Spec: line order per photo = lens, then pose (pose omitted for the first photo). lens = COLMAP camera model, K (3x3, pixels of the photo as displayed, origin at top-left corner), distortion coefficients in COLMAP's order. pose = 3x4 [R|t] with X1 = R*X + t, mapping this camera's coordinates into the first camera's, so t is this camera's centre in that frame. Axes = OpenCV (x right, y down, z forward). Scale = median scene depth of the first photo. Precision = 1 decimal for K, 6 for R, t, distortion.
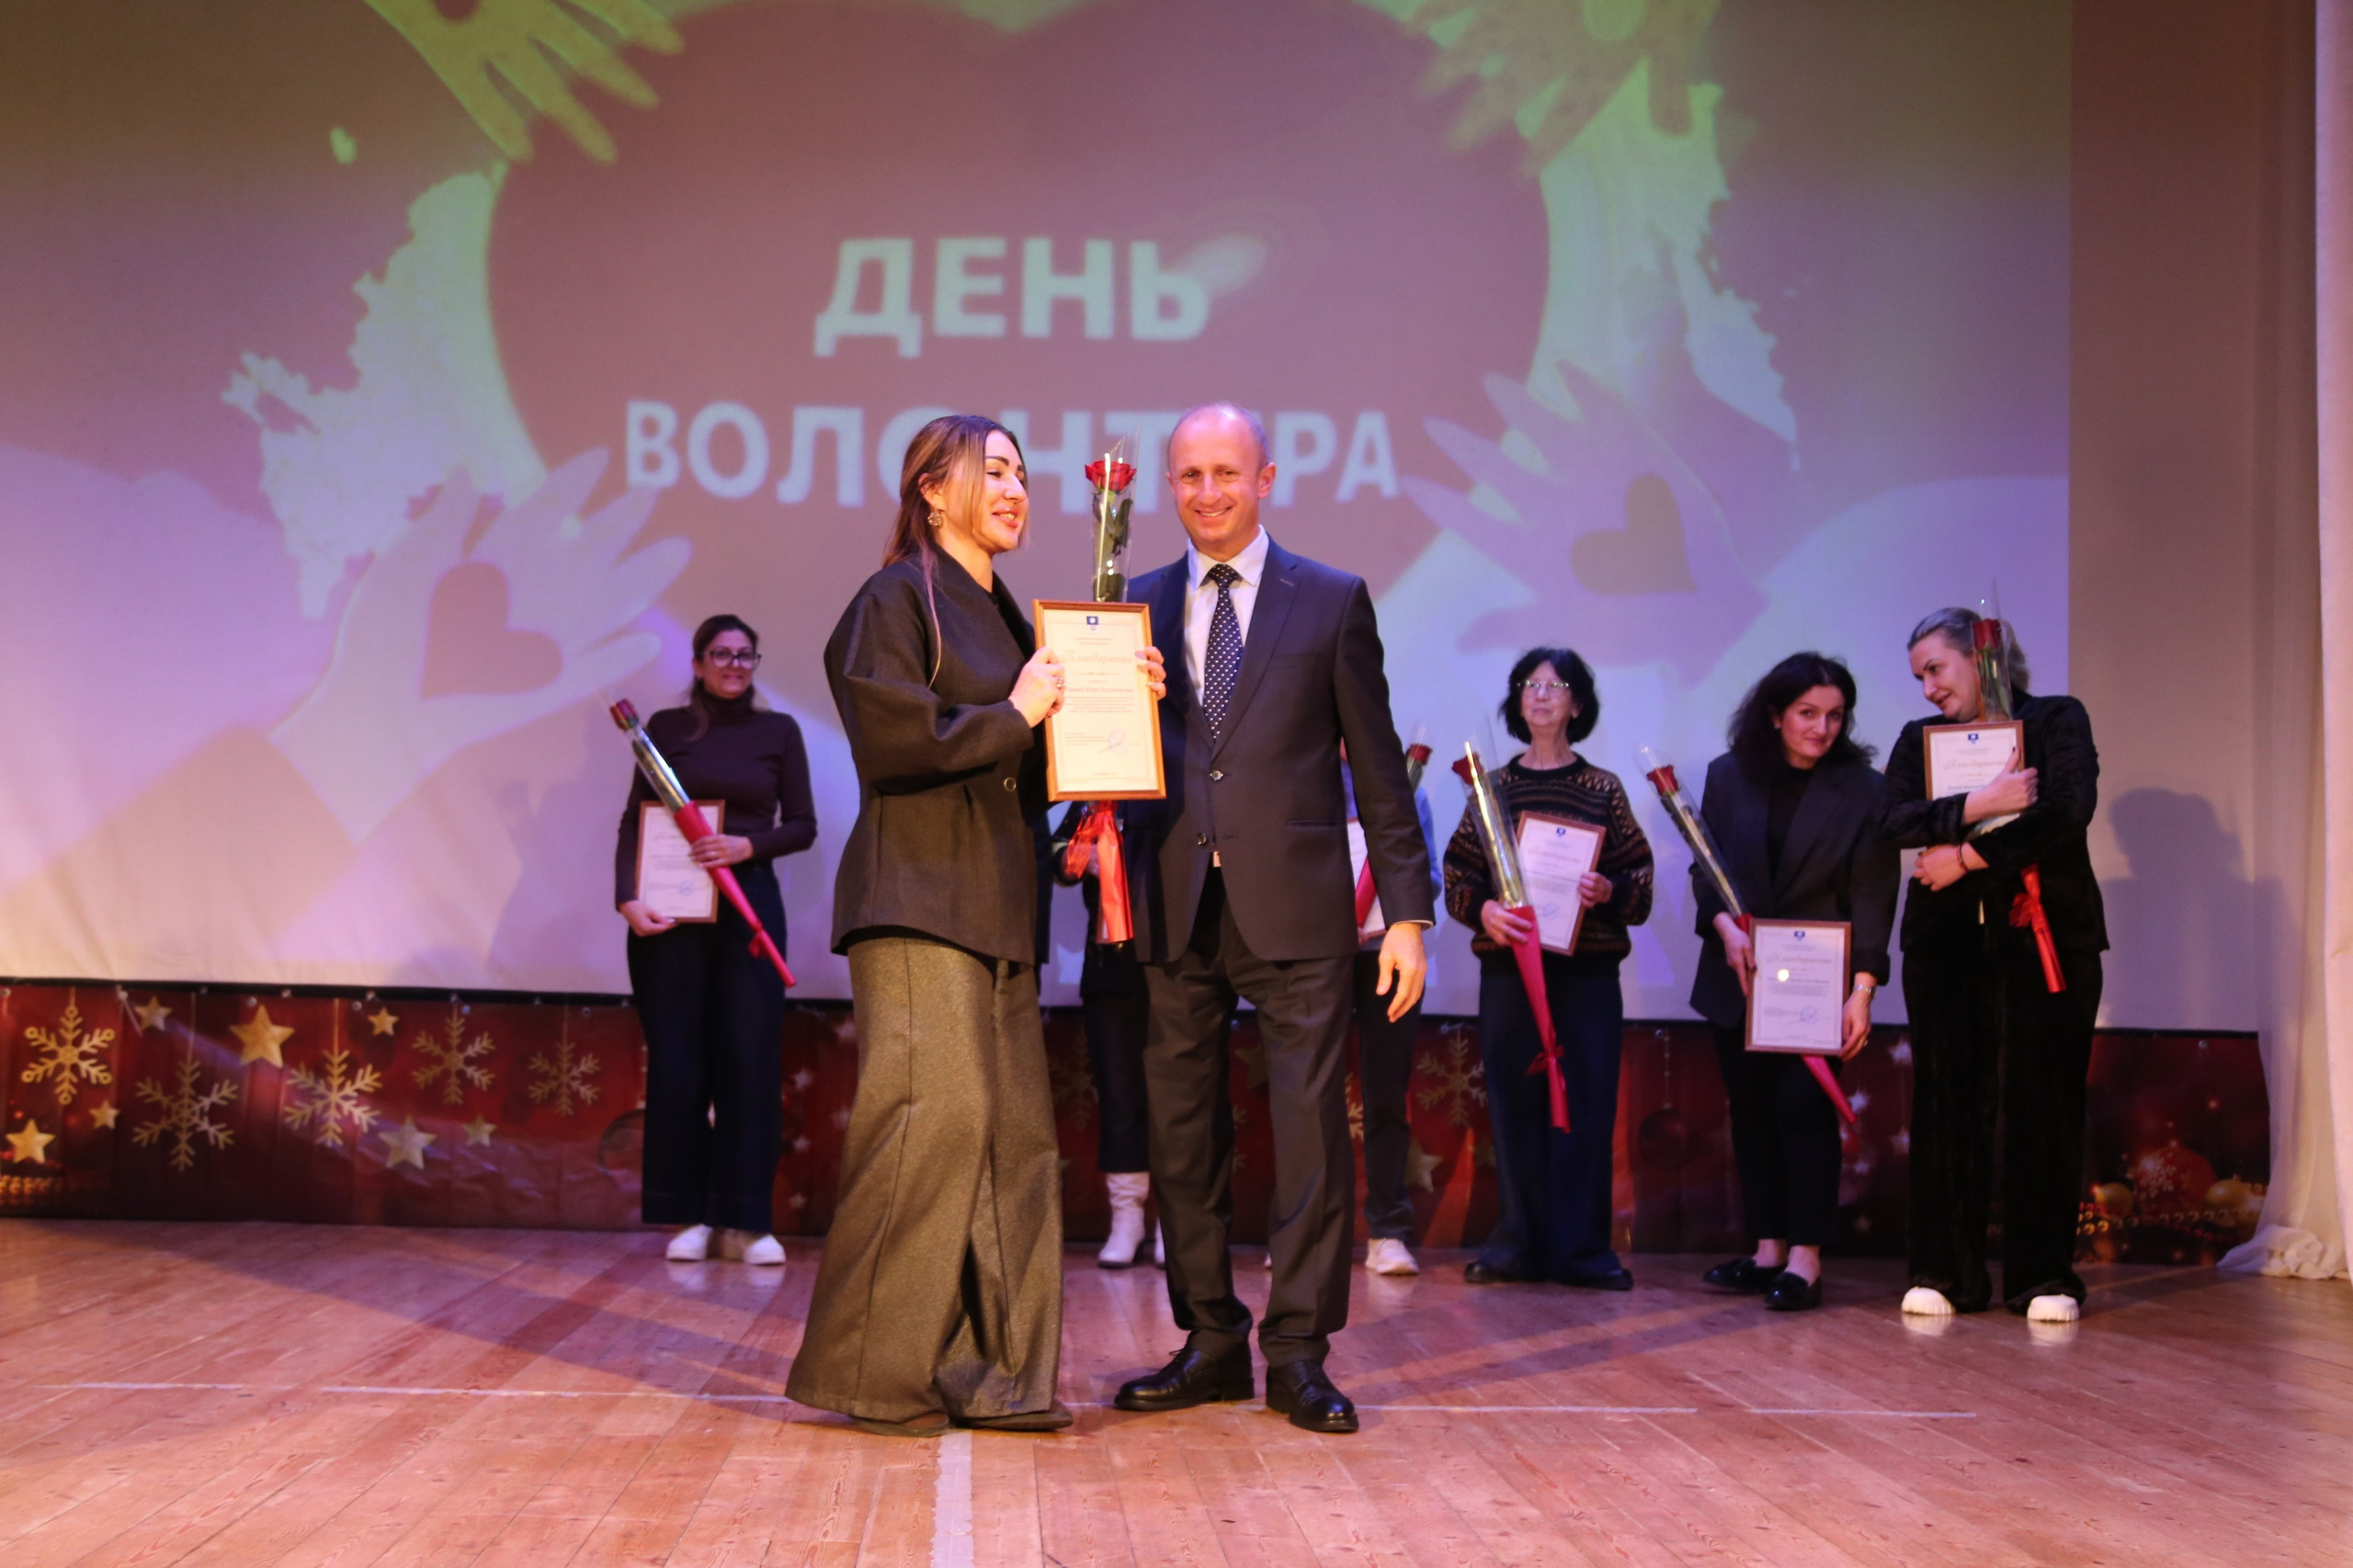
lens RADIAL K [[2383.7, 0, 1114.2], [0, 2383.7, 862.5], [0, 0, 1]] dist [-0.027254, 0.111105]
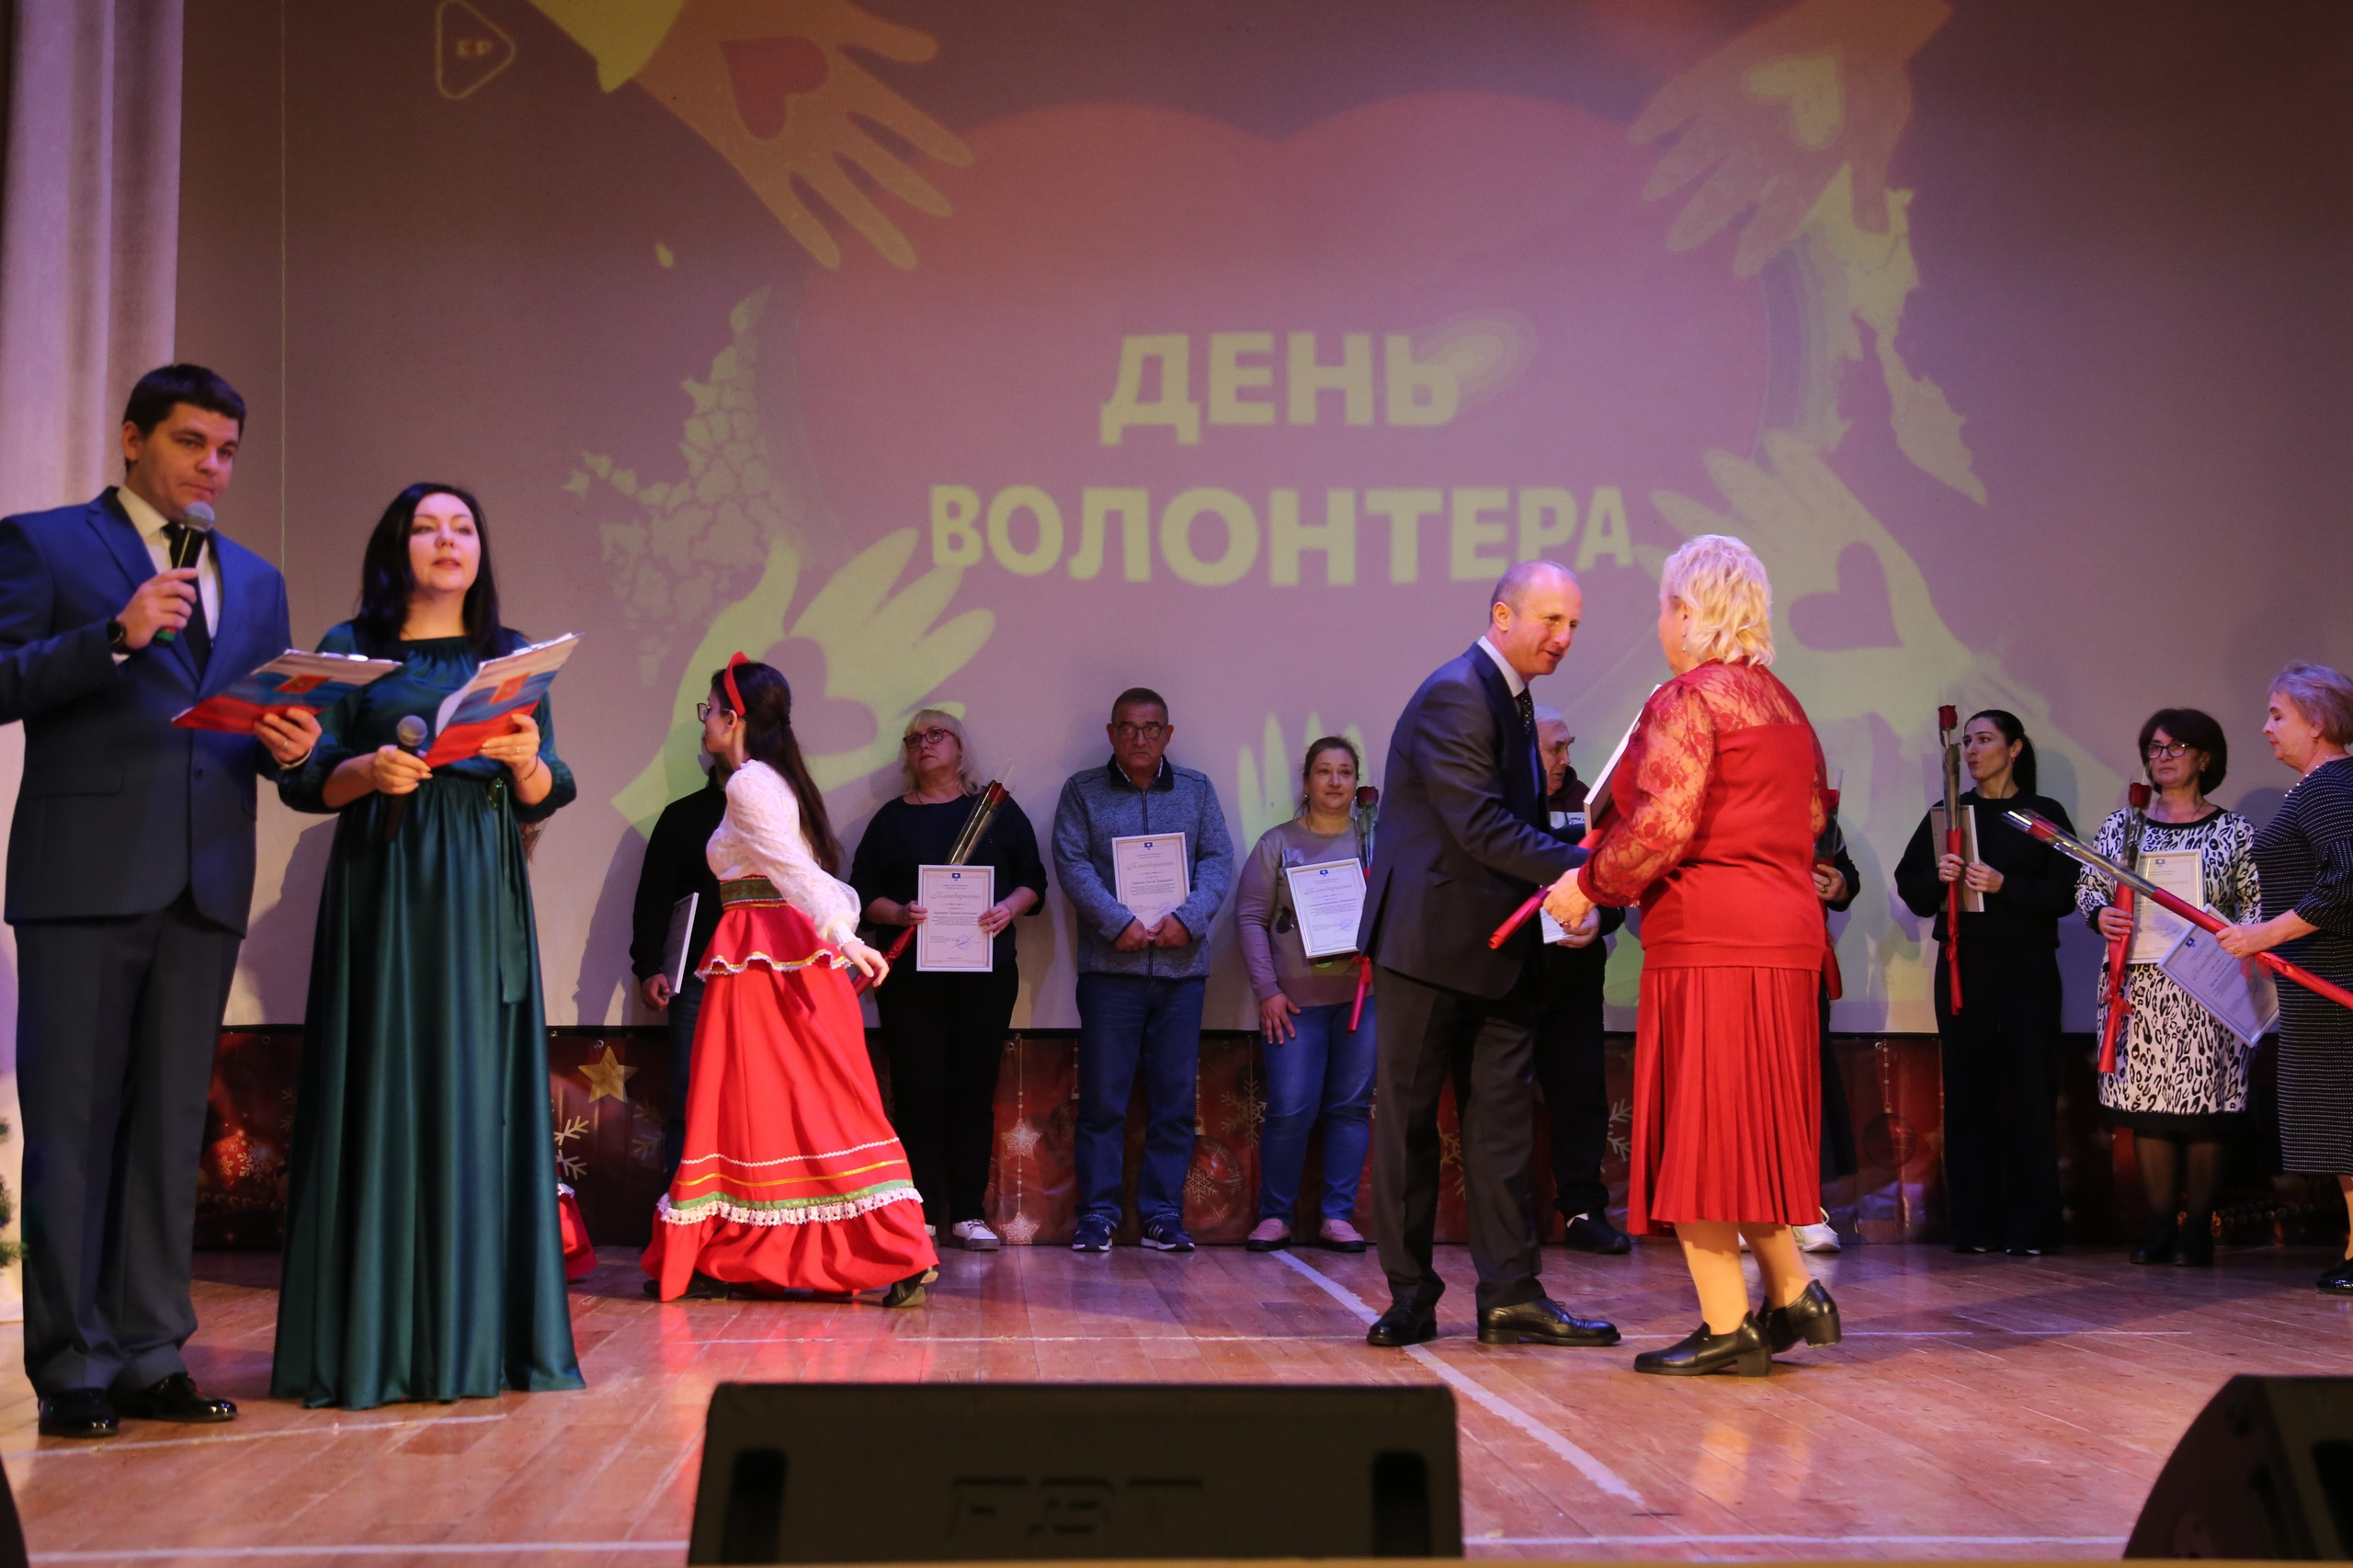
lens RADIAL K [[2749.0, 0, 1260.3], [0, 2749.0, 824.8], [0, 0, 1]] dist [0.056784, 0.010267]
pose [[0.998711, -0.016904, 0.047870, -0.116923], [0.017690, 0.999715, -0.016026, -0.015492], [-0.047585, 0.016852, 0.998725, -0.267616]]
